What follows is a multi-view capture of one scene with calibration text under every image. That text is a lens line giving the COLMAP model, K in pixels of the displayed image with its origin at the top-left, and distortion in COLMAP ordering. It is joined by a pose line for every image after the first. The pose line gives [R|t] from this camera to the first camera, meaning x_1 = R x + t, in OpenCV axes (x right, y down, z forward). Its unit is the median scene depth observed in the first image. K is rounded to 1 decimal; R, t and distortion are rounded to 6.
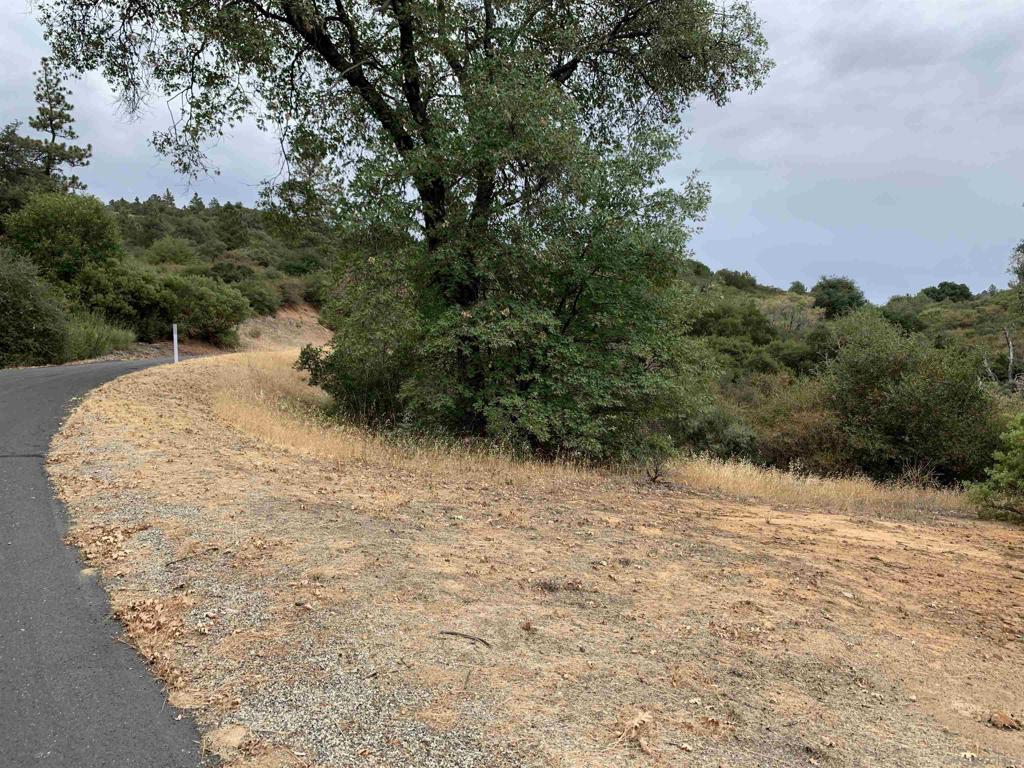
lens RADIAL K [[751.2, 0, 519.0], [0, 751.2, 386.5], [0, 0, 1]] dist [-0.075778, 0.001350]
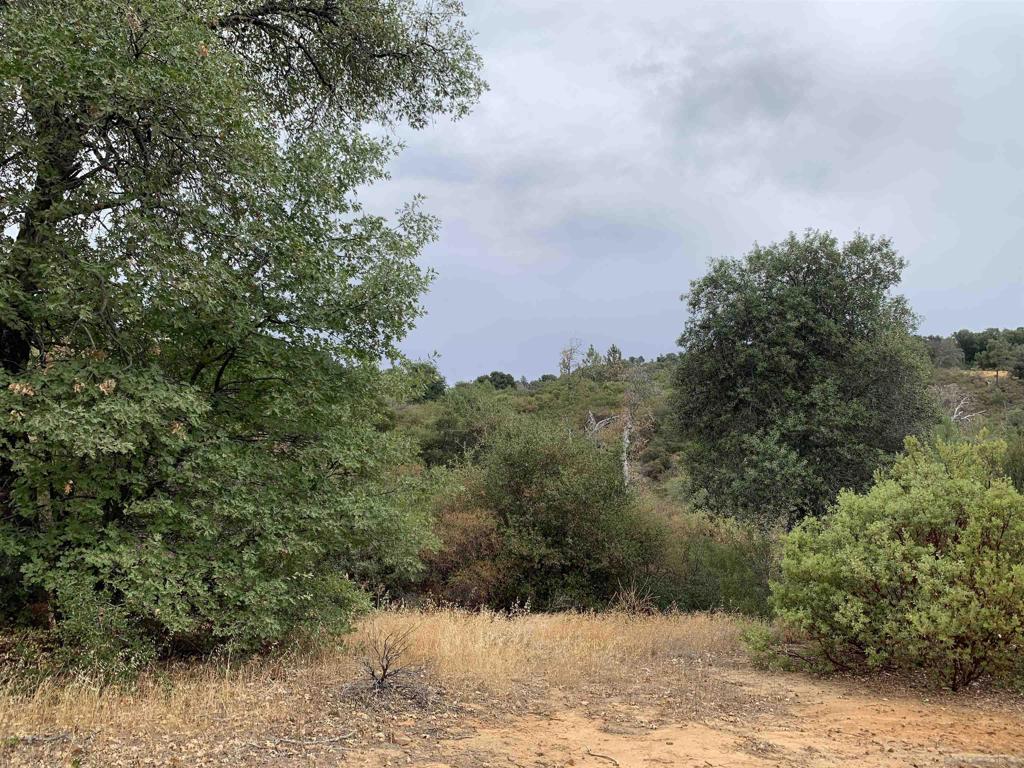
lens RADIAL K [[778.2, 0, 512.0], [0, 778.2, 384.0], [0, 0, 1]] dist [0.034400, -0.003635]
pose [[0.866536, 0.048583, 0.496745, -0.042477], [0.005299, 0.994300, -0.106488, -0.037773], [-0.499087, 0.094908, 0.861339, 0.356849]]
